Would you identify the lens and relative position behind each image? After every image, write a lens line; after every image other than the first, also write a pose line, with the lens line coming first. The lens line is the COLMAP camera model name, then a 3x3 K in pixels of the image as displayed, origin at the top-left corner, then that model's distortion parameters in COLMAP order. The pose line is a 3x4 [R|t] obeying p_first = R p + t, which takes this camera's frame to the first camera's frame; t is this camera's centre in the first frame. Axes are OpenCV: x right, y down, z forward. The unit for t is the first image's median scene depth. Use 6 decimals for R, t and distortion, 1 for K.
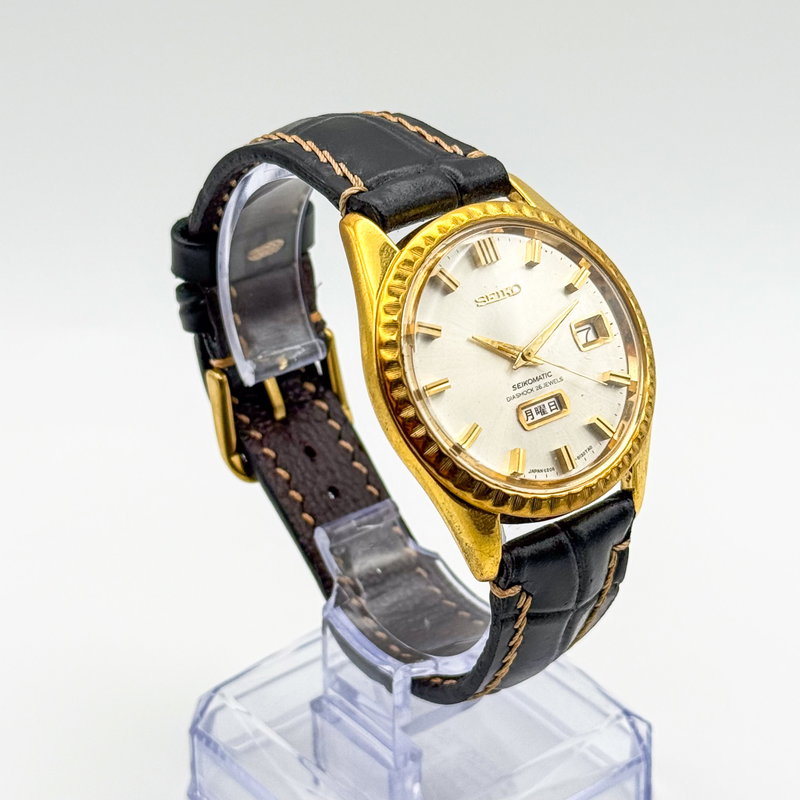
lens RADIAL K [[2017.9, 0, 400.0], [0, 2017.9, 400.0], [0, 0, 1]] dist [-0.014099, 0.197828]
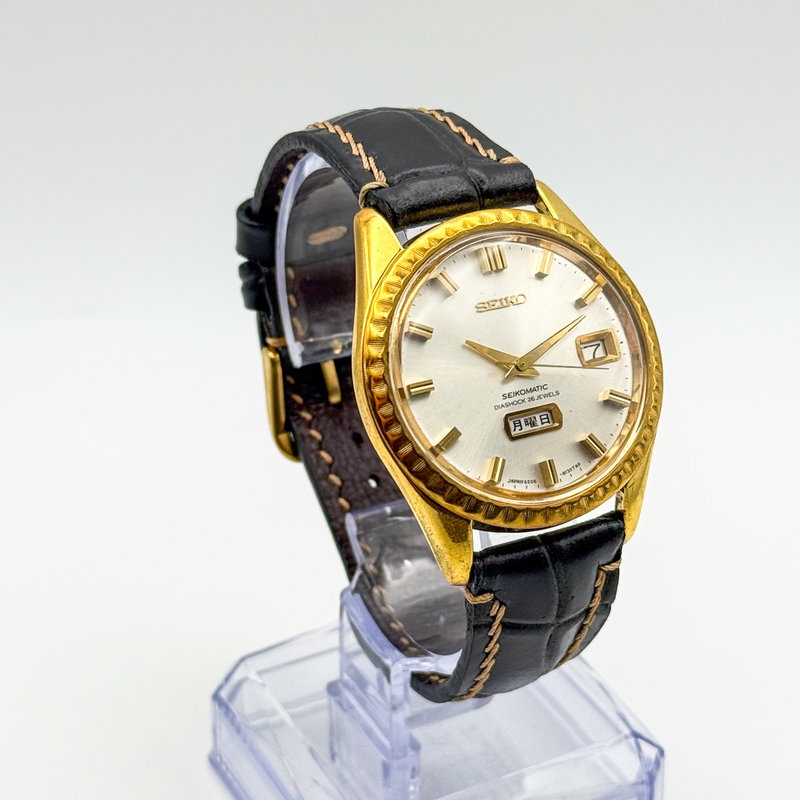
lens RADIAL K [[2017.9, 0, 400.0], [0, 2017.9, 400.0], [0, 0, 1]] dist [-0.014099, 0.197828]
pose [[0.983445, 0.104557, -0.148002, 0.146933], [-0.103063, 0.994516, 0.017749, -0.015986], [0.149046, -0.002202, 0.988828, 0.003535]]
